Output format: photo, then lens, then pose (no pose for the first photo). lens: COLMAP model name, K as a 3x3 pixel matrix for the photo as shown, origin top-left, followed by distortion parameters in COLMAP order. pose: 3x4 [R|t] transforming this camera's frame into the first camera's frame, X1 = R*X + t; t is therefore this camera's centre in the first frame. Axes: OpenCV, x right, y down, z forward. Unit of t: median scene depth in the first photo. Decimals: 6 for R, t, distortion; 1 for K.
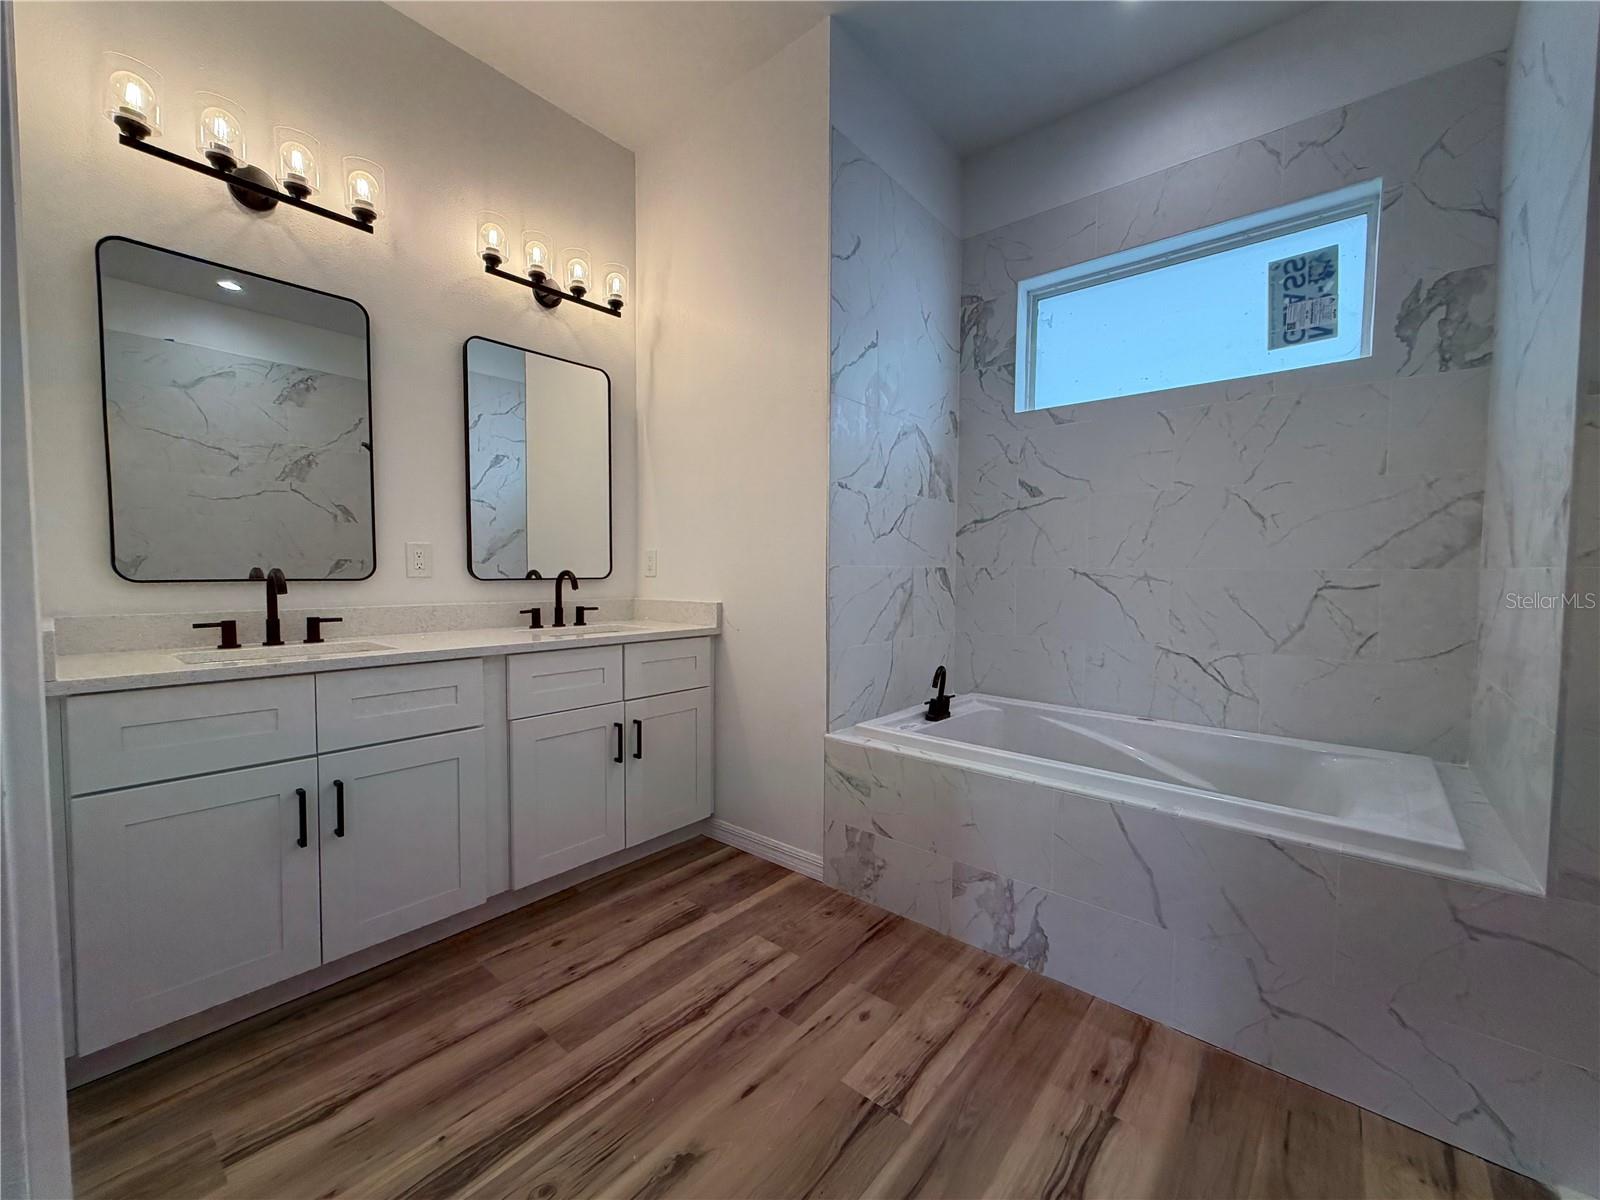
lens RADIAL K [[638.0, 0, 801.0], [0, 638.0, 602.5], [0, 0, 1]] dist [0.001802, -0.000750]
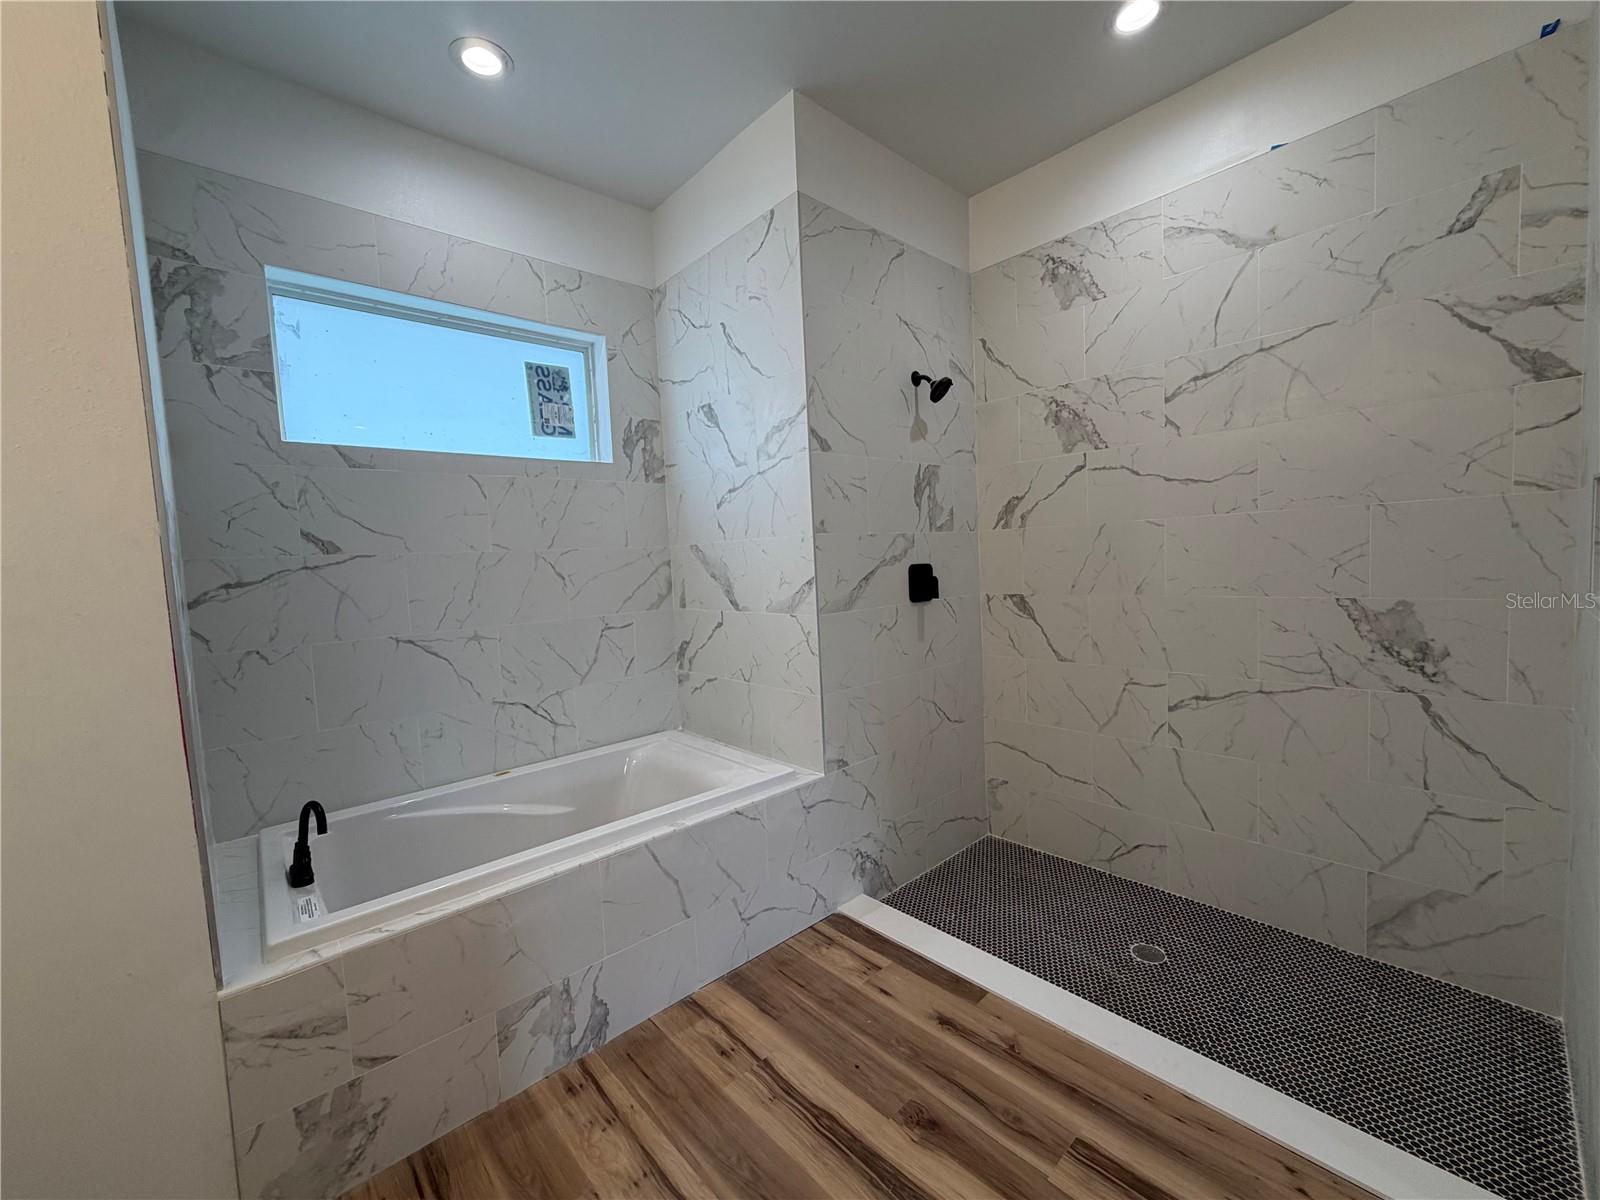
lens RADIAL K [[638.0, 0, 795.9], [0, 638.0, 603.4], [0, 0, 1]] dist [0.001802, -0.000750]
pose [[0.133811, -0.083504, 0.987482, -0.479399], [0.099271, 0.992561, 0.070482, -0.141595], [-0.986022, 0.088597, 0.141106, 0.444676]]
